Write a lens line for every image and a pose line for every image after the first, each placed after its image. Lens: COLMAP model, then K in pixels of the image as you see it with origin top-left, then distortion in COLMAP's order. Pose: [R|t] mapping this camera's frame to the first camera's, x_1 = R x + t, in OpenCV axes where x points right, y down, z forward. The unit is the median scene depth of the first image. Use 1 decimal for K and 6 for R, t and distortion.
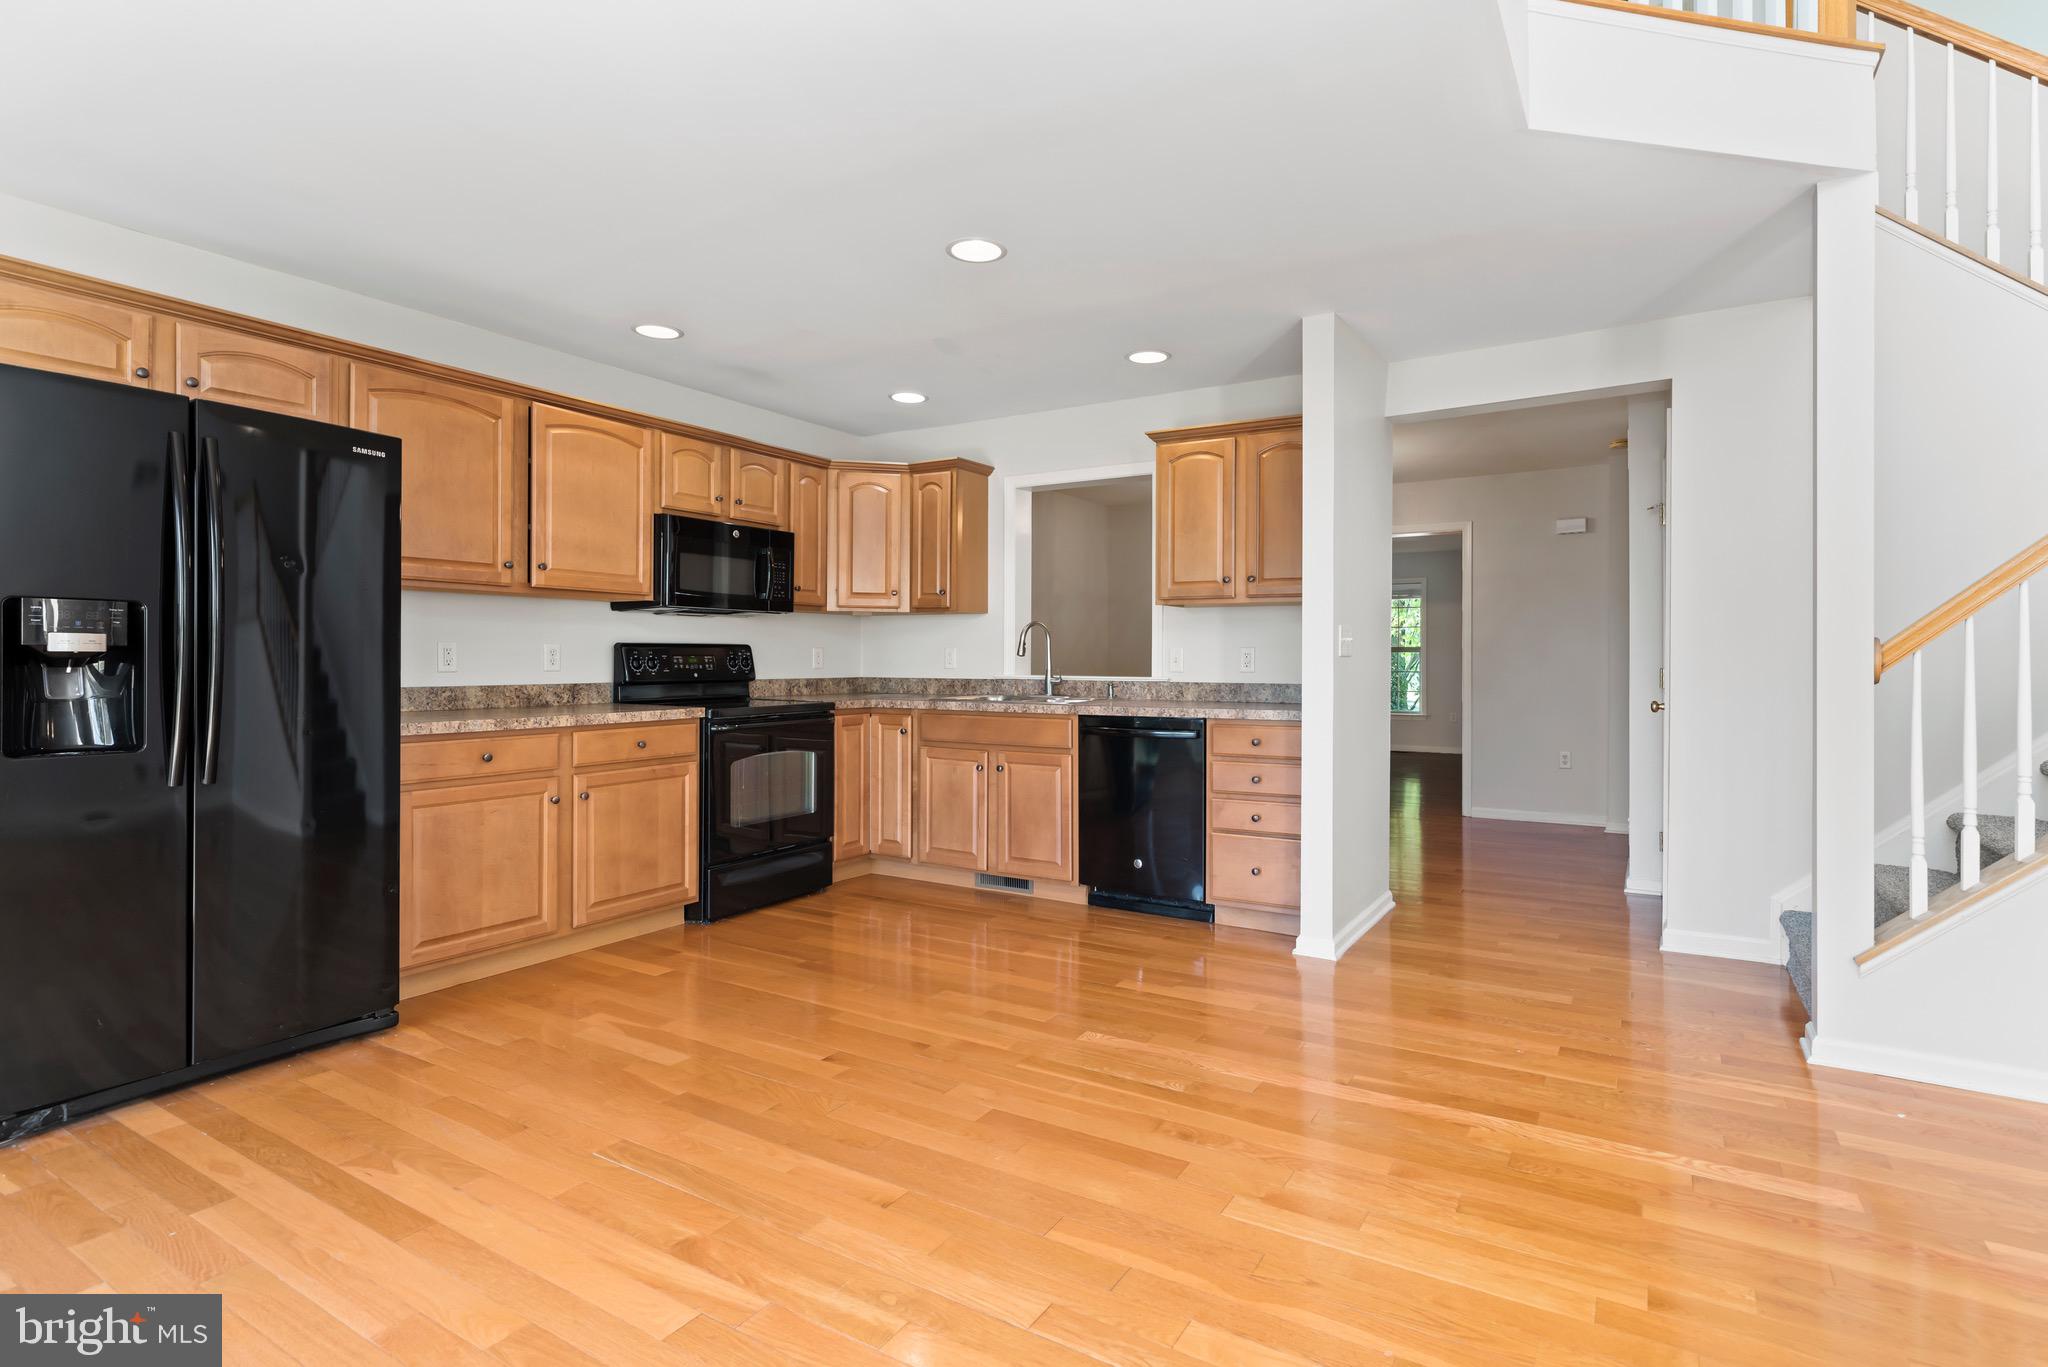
lens RADIAL K [[1000.0, 0, 1057.3], [0, 1000.0, 661.4], [0, 0, 1]] dist [-0.000475, 0.000150]
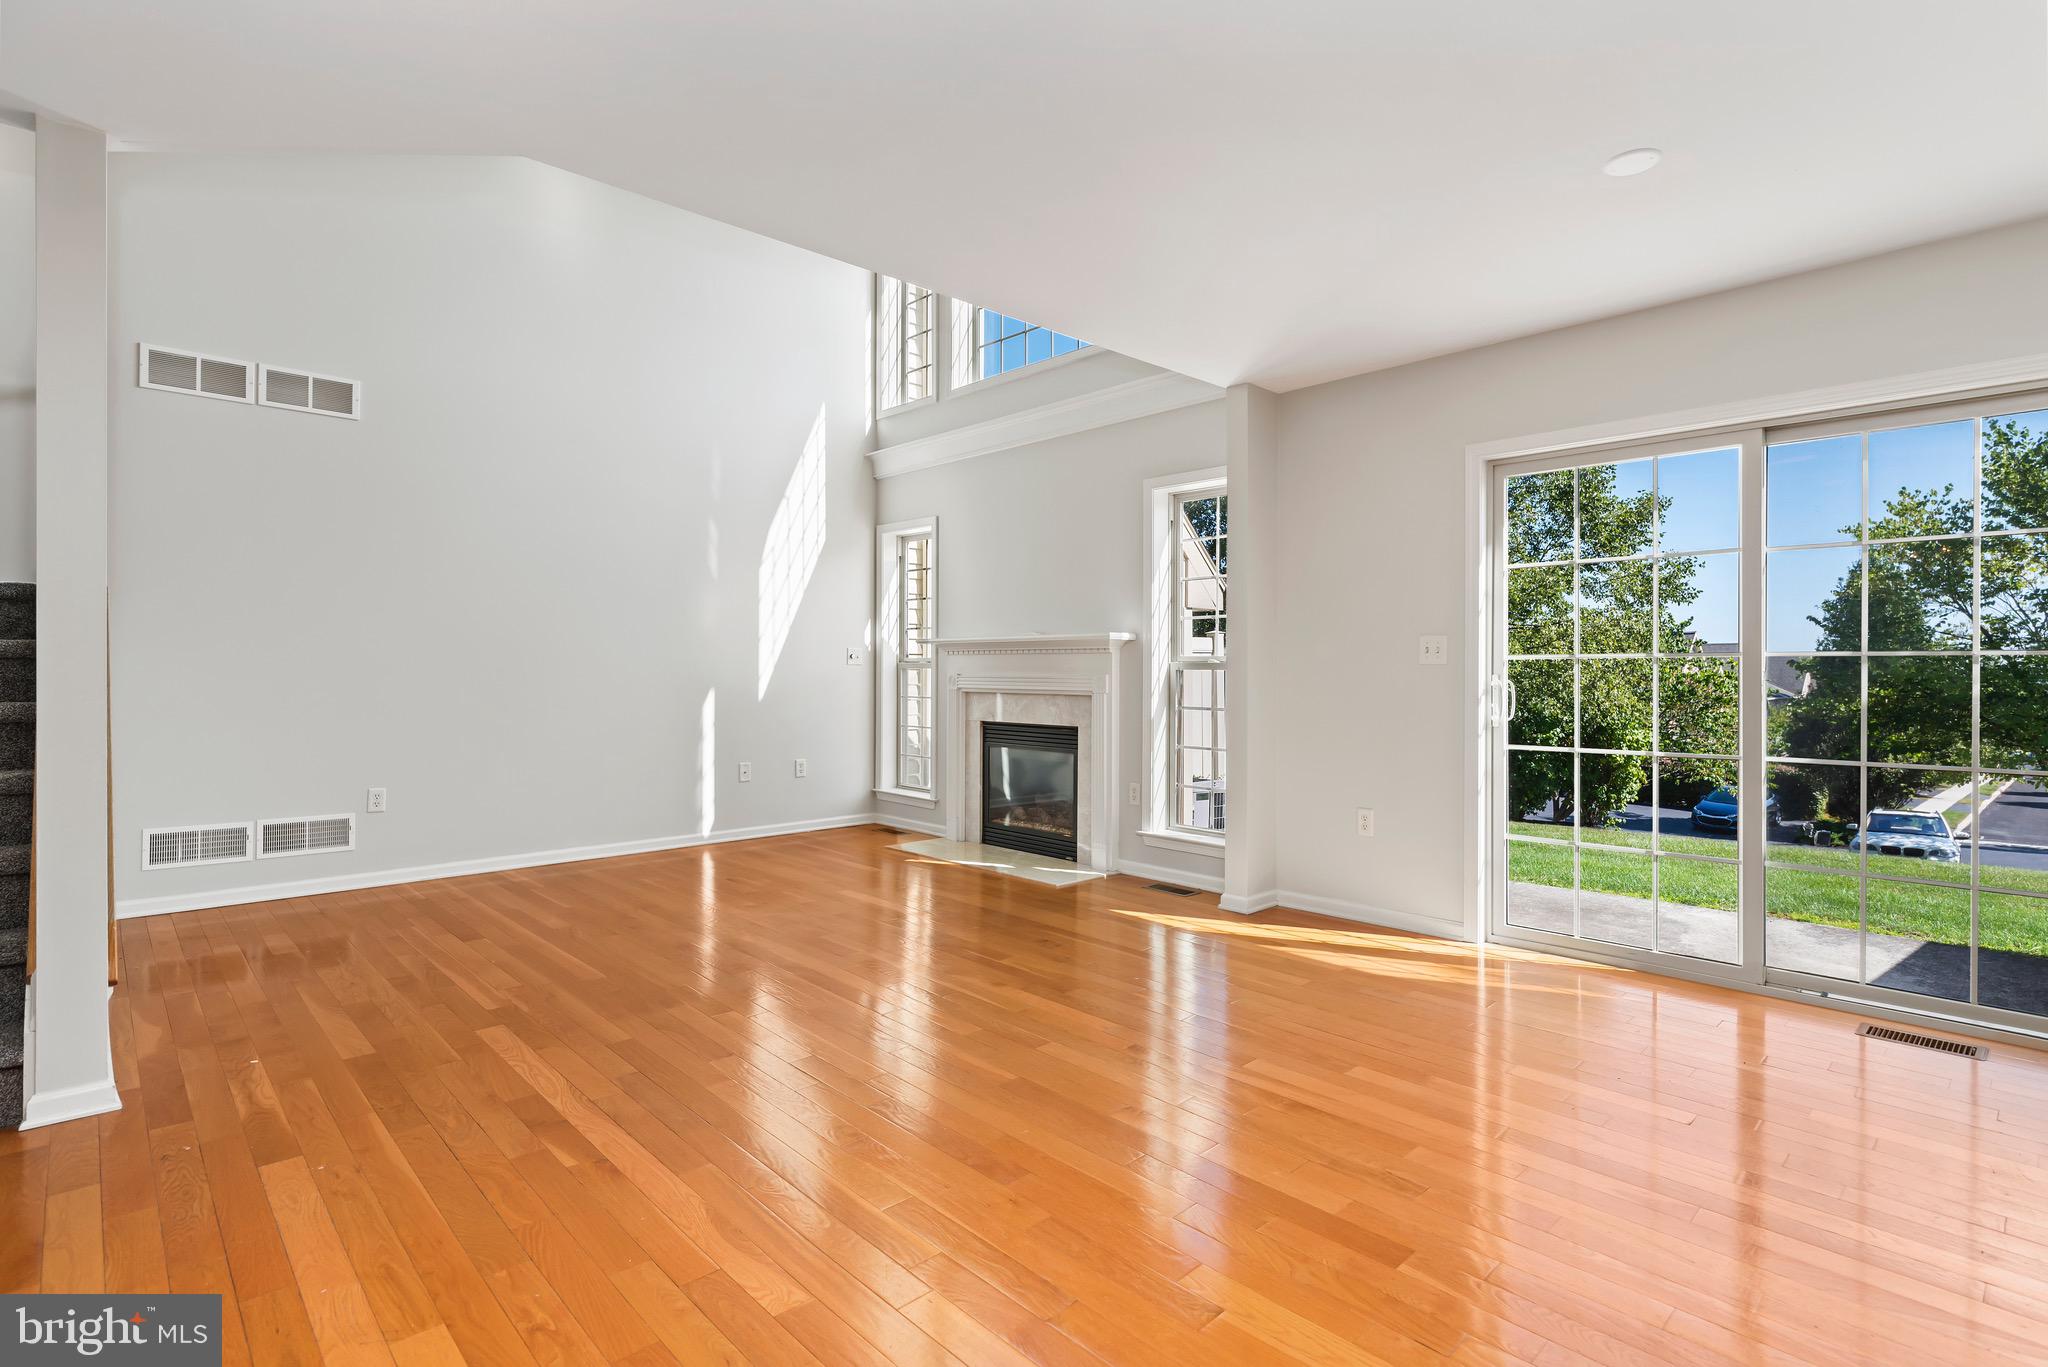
lens RADIAL K [[993.1, 0, 1044.0], [0, 993.1, 670.8], [0, 0, 1]] dist [-0.000673, 0.000178]
pose [[-0.963696, -0.008349, 0.266873, -0.183735], [-0.007746, 0.999965, 0.003312, -0.001565], [-0.266891, 0.001125, -0.963726, 1.036398]]
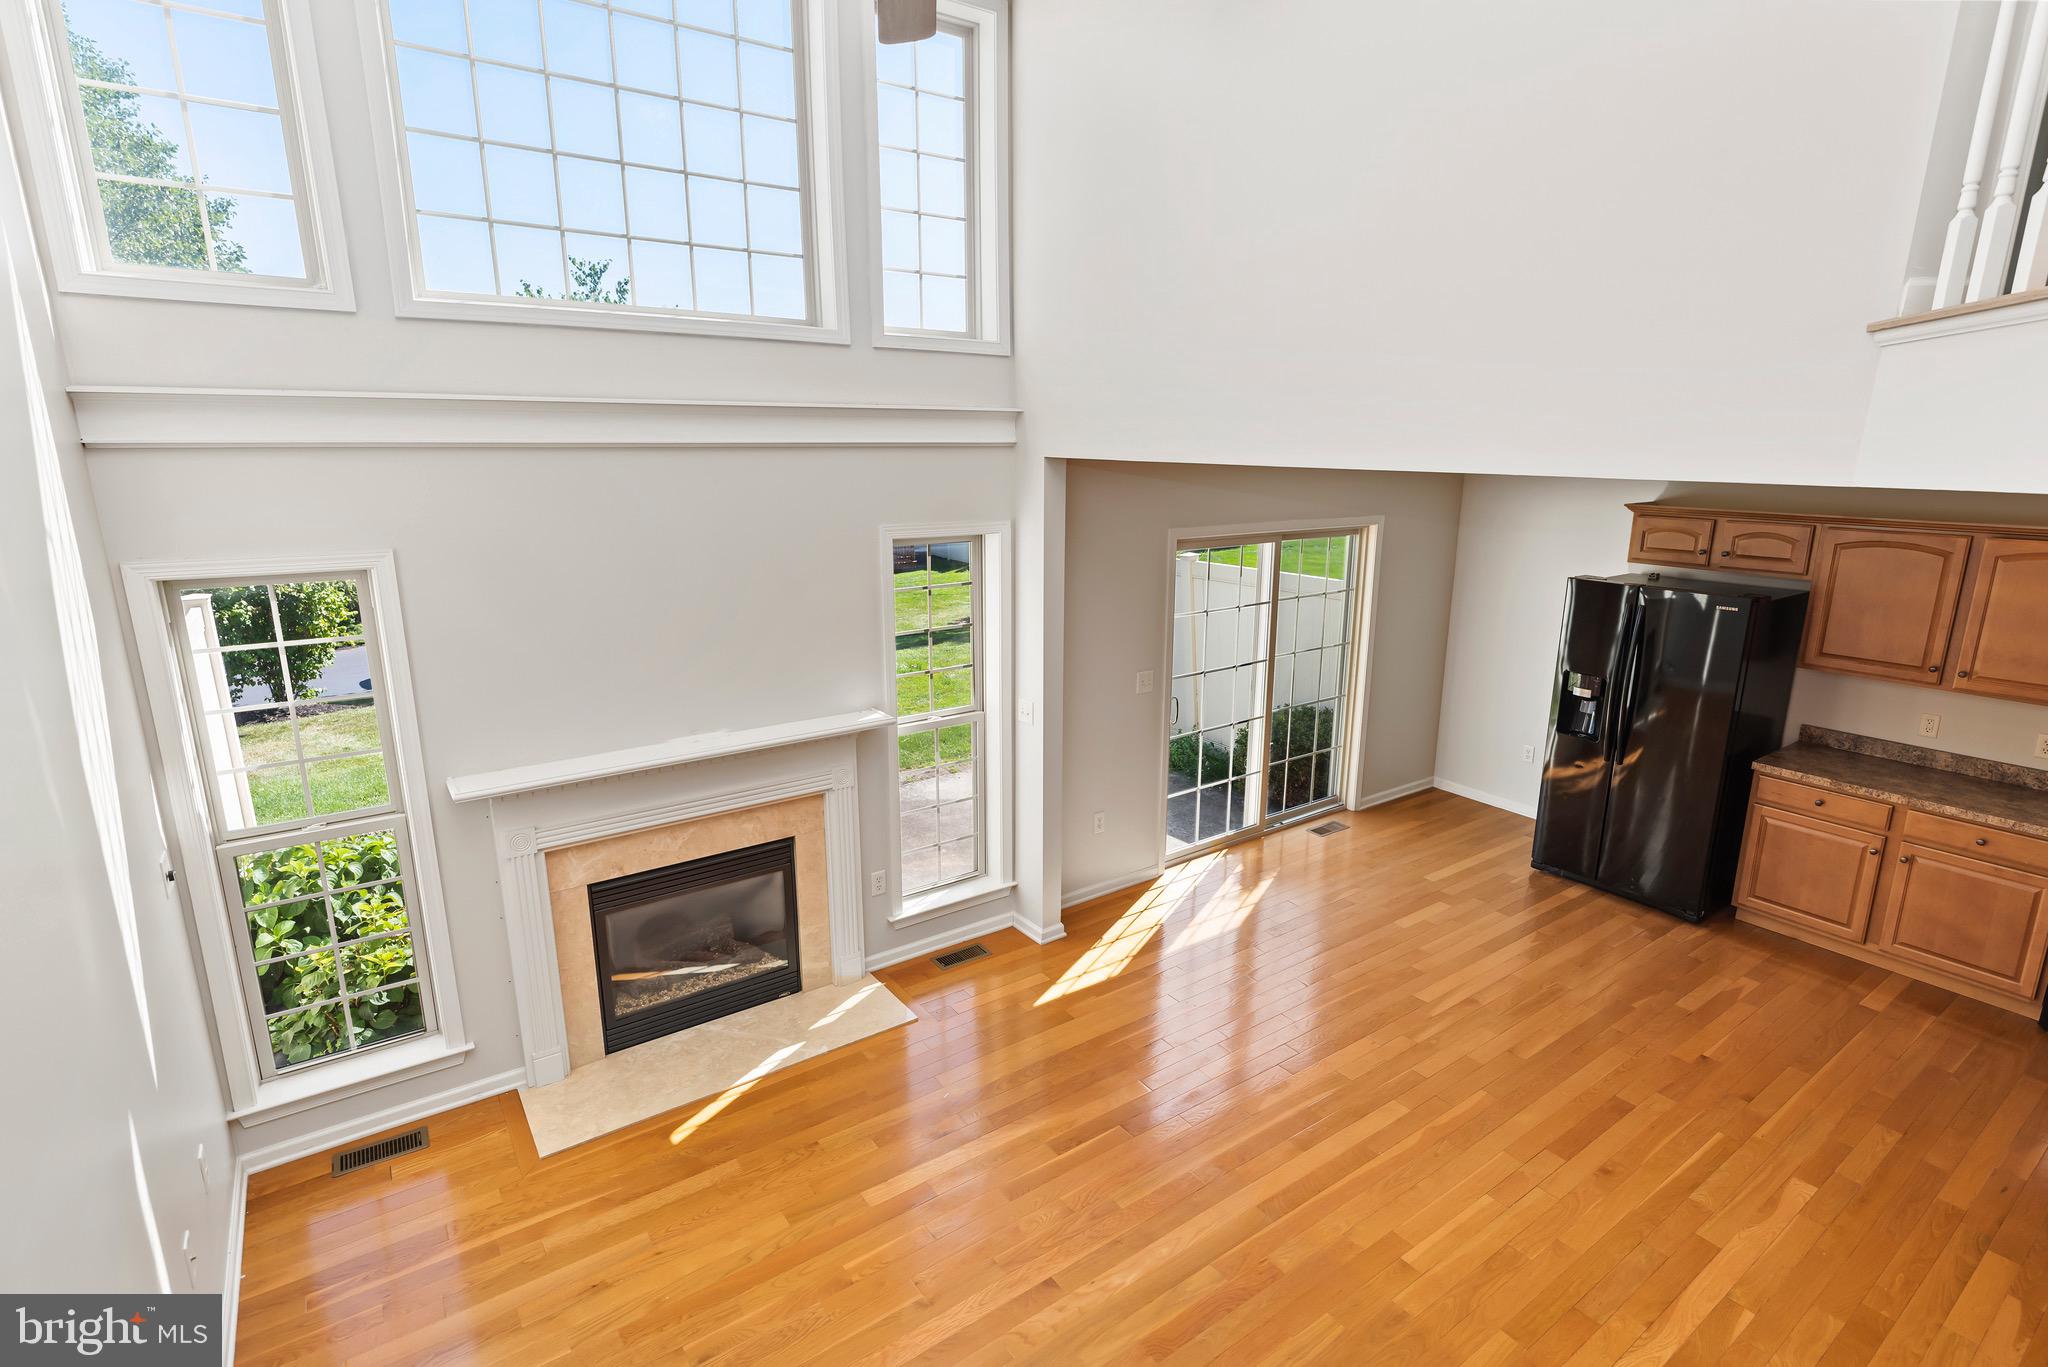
lens RADIAL K [[1006.2, 0, 1039.7], [0, 1006.2, 675.7], [0, 0, 1]] dist [-0.001594, -0.000083]
pose [[-0.403115, 0.208375, -0.891111, 0.893571], [-0.006098, 0.973099, 0.230306, -0.320609], [0.915129, 0.098274, -0.391000, 0.395871]]
